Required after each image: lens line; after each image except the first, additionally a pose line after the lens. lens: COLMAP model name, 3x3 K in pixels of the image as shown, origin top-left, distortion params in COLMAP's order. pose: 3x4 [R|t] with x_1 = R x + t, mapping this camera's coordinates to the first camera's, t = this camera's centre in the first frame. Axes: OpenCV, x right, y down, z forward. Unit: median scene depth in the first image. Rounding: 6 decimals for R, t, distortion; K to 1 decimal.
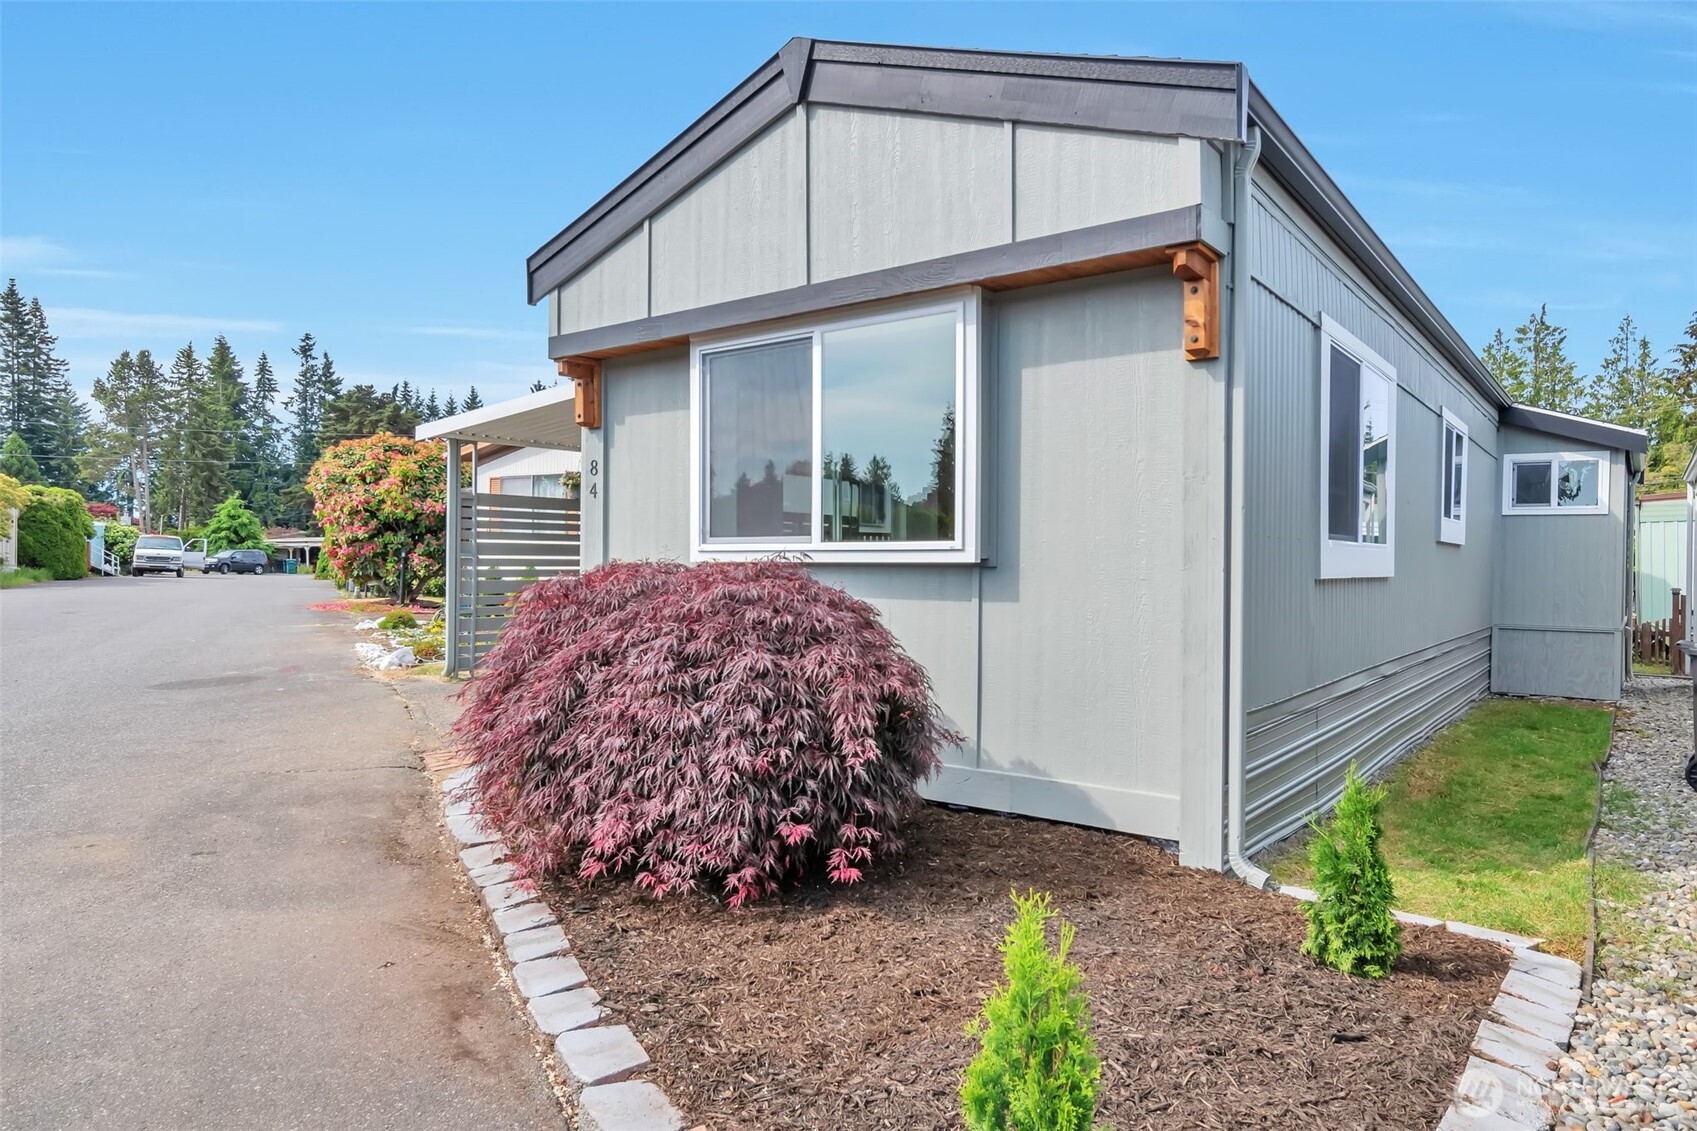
lens RADIAL K [[1064.4, 0, 836.5], [0, 1064.4, 564.2], [0, 0, 1]] dist [-0.002454, -0.000915]
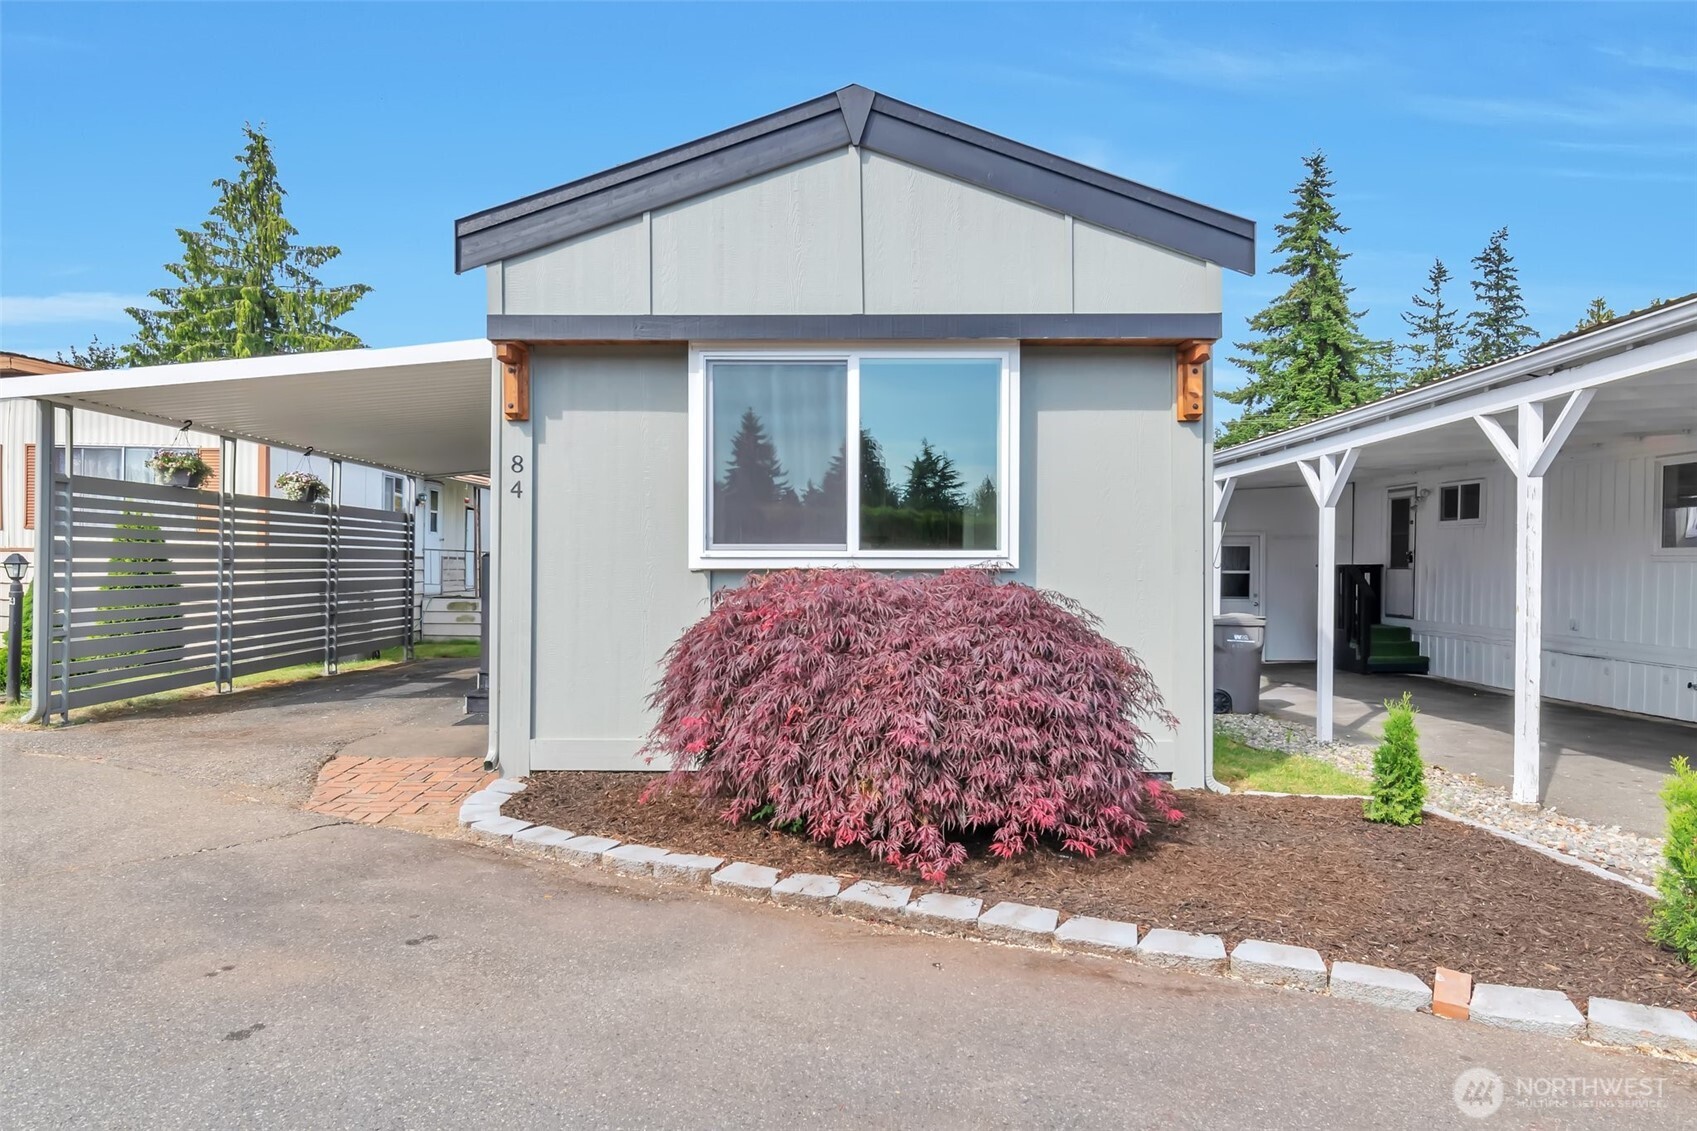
lens RADIAL K [[1064.4, 0, 836.7], [0, 1064.4, 560.8], [0, 0, 1]] dist [-0.002454, -0.000915]
pose [[0.793968, -0.000834, 0.607958, -0.717009], [0.002171, 0.999997, -0.001463, -0.008450], [-0.607955, 0.002482, 0.793967, 0.154036]]
